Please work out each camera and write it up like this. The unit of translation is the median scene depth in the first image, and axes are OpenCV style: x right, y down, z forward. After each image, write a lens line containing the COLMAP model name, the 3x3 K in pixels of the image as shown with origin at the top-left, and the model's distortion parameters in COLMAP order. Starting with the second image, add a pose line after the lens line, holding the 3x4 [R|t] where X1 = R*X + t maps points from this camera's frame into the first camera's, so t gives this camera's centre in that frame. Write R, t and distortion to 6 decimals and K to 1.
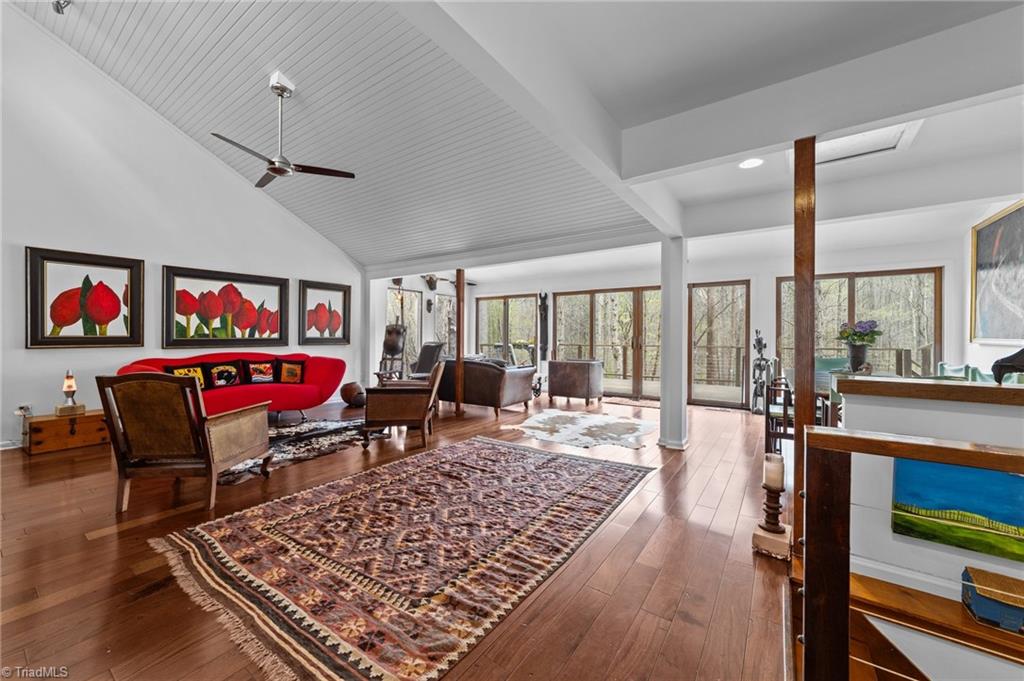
lens RADIAL K [[390.7, 0, 510.0], [0, 390.7, 338.5], [0, 0, 1]] dist [-0.002565, -0.000037]
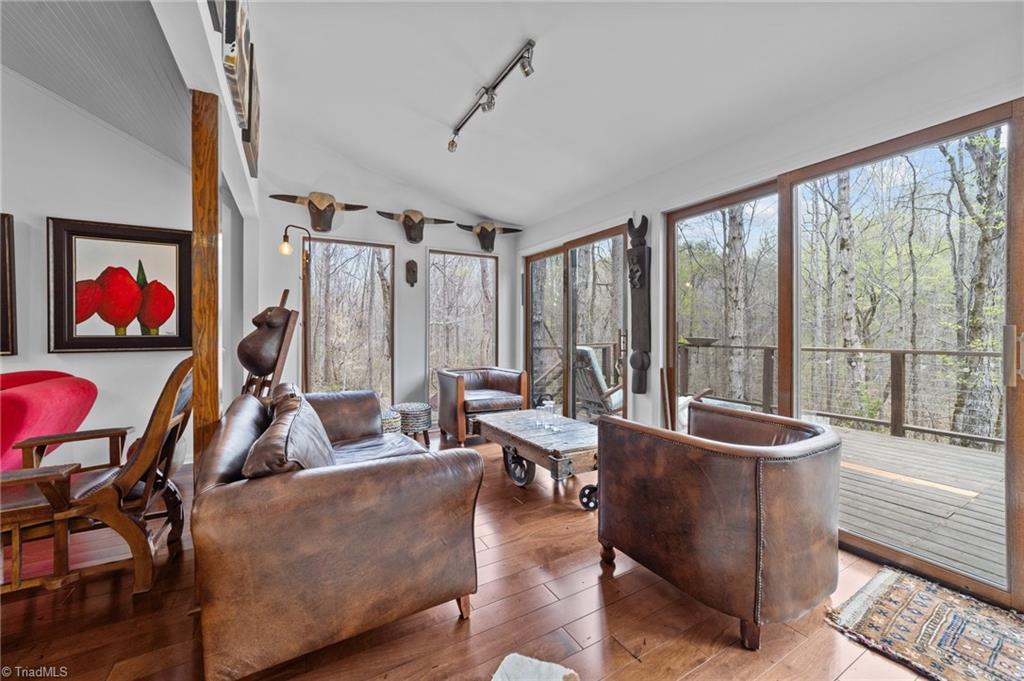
lens RADIAL K [[390.7, 0, 511.3], [0, 390.7, 334.6], [0, 0, 1]] dist [-0.002565, -0.000037]
pose [[0.904181, -0.008464, -0.427067, 0.135972], [0.006758, 0.999962, -0.005510, 0.000615], [0.427097, 0.002096, 0.904203, 0.599682]]
